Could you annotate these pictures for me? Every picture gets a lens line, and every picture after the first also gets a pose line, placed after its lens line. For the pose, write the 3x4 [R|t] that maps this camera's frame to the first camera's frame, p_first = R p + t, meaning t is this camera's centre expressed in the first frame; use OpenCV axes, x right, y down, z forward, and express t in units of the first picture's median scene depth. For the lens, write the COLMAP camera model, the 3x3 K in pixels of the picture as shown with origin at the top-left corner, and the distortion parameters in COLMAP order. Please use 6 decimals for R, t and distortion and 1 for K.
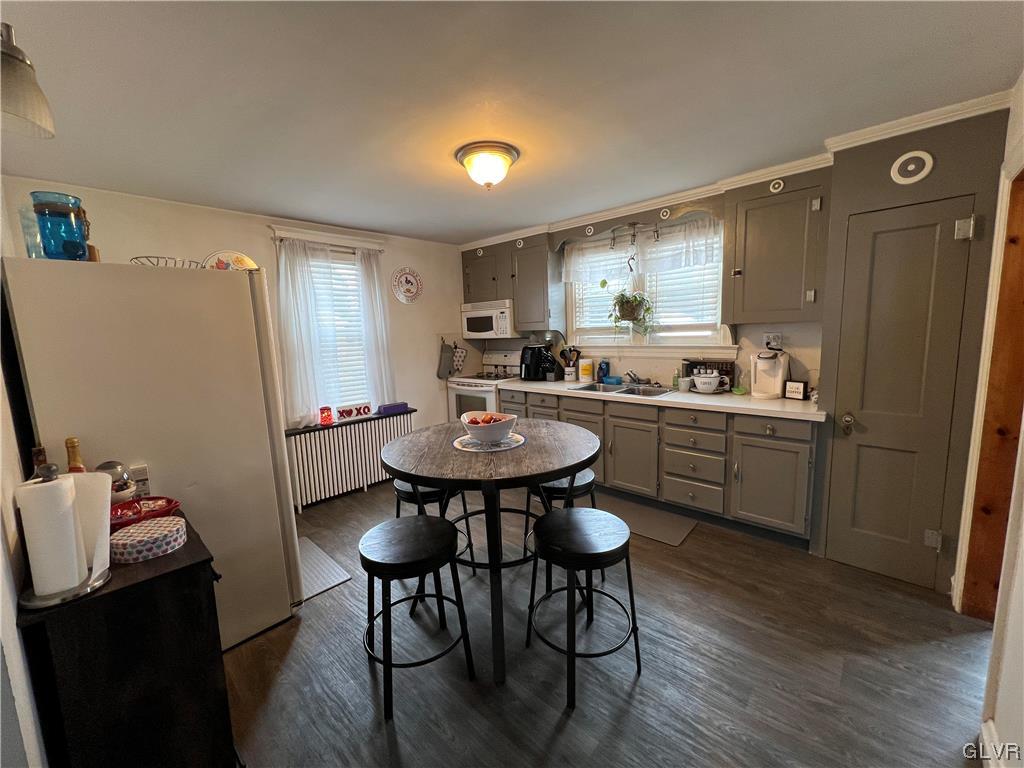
lens RADIAL K [[409.5, 0, 510.0], [0, 409.5, 384.6], [0, 0, 1]] dist [0.000312, 0.000109]
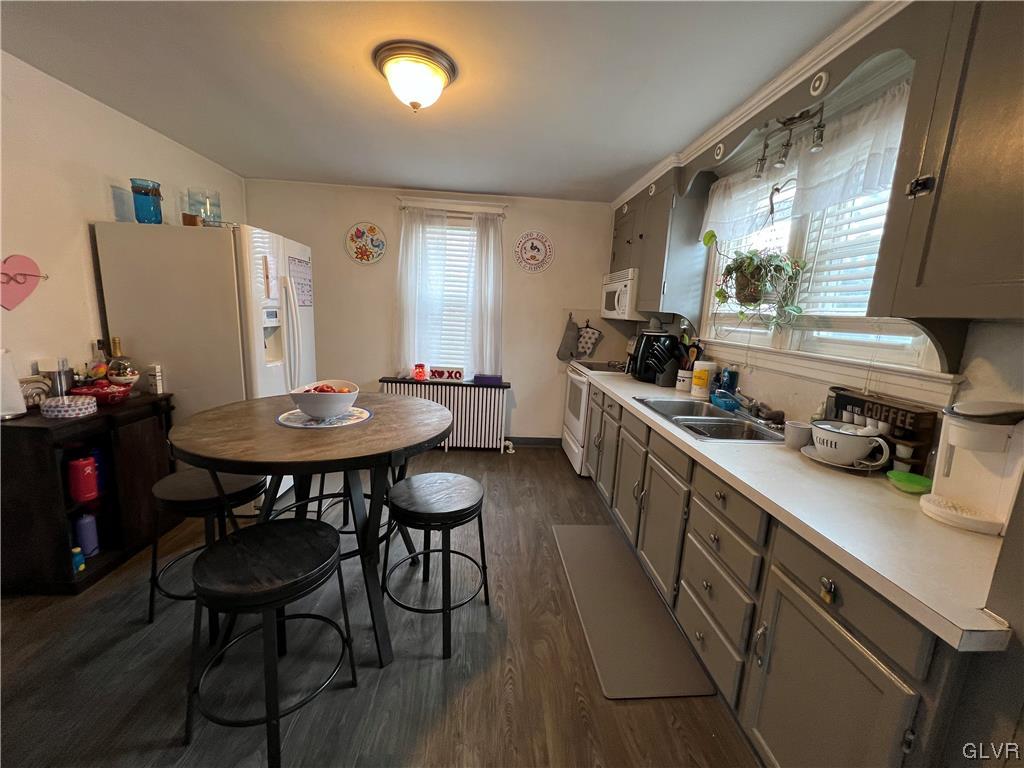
lens RADIAL K [[409.5, 0, 510.0], [0, 409.5, 384.6], [0, 0, 1]] dist [0.000312, 0.000109]
pose [[0.715003, 0.198887, -0.670235, 0.429431], [-0.171227, 0.979301, 0.107936, -0.046689], [0.677829, 0.037587, 0.734258, 0.339803]]
